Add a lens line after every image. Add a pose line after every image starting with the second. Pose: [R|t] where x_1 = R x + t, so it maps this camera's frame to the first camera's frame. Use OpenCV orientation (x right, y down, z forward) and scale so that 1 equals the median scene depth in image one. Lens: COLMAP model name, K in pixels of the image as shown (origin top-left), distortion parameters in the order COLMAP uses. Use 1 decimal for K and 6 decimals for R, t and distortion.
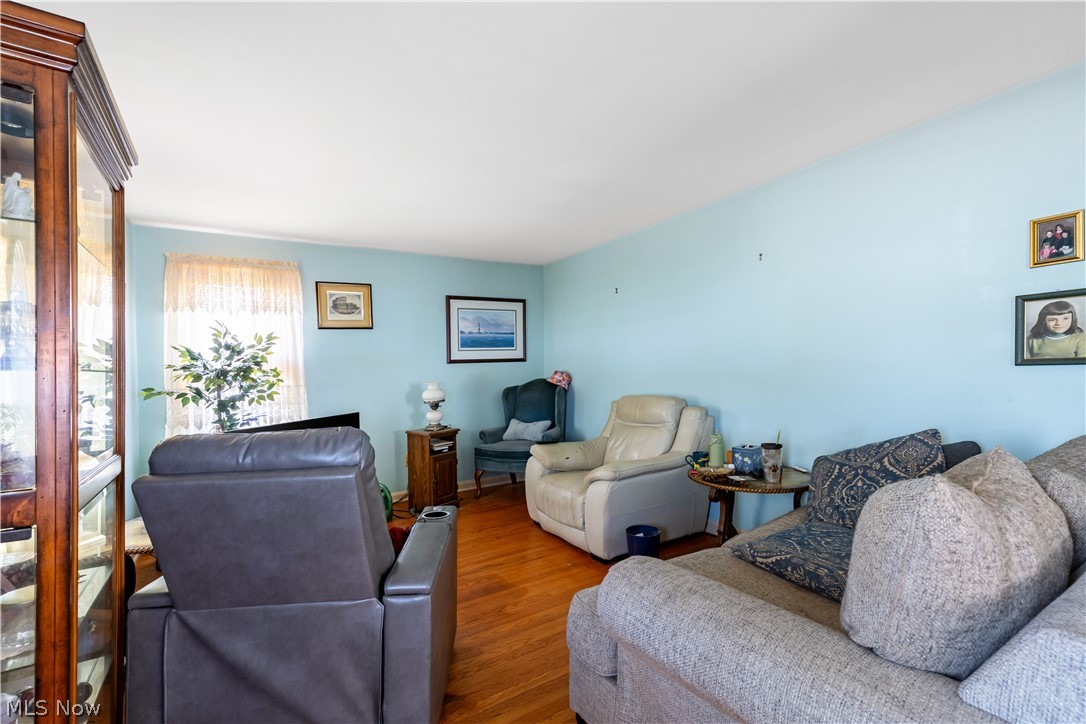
lens RADIAL K [[498.6, 0, 543.0], [0, 498.6, 362.0], [0, 0, 1]] dist [-0.000117, -0.000082]
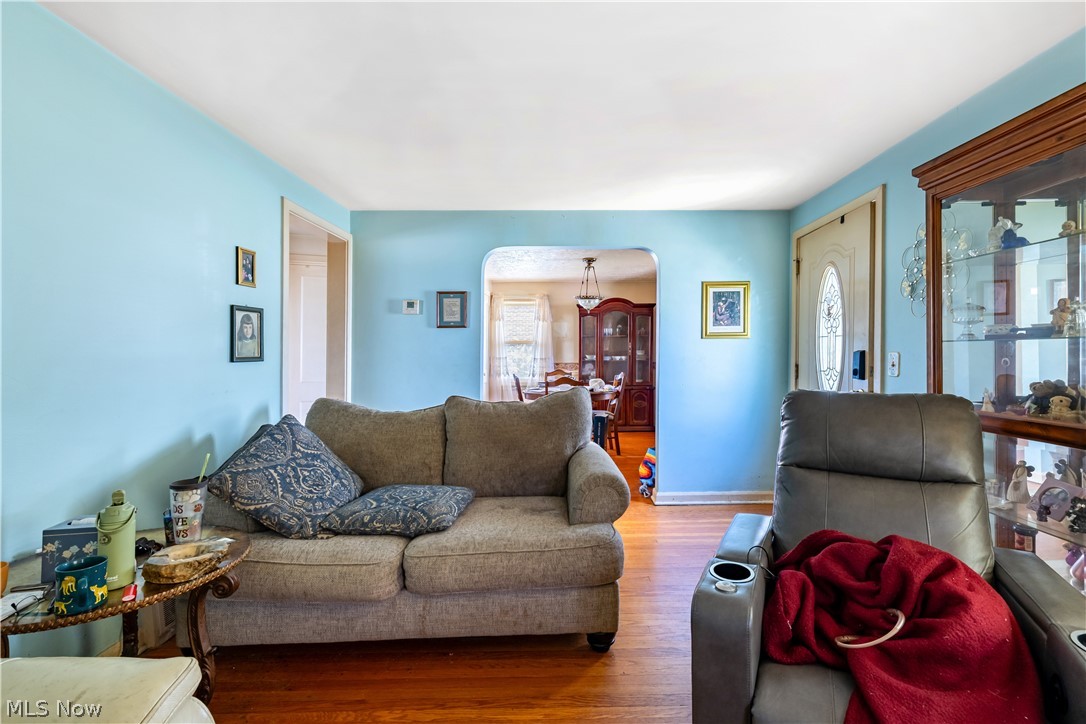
lens RADIAL K [[498.6, 0, 543.0], [0, 498.6, 362.0], [0, 0, 1]] dist [-0.000117, -0.000082]
pose [[-0.831642, 0.008885, 0.555242, -0.363818], [0.006926, 0.999960, -0.005628, 0.020310], [-0.555270, -0.000835, -0.831670, 1.611532]]
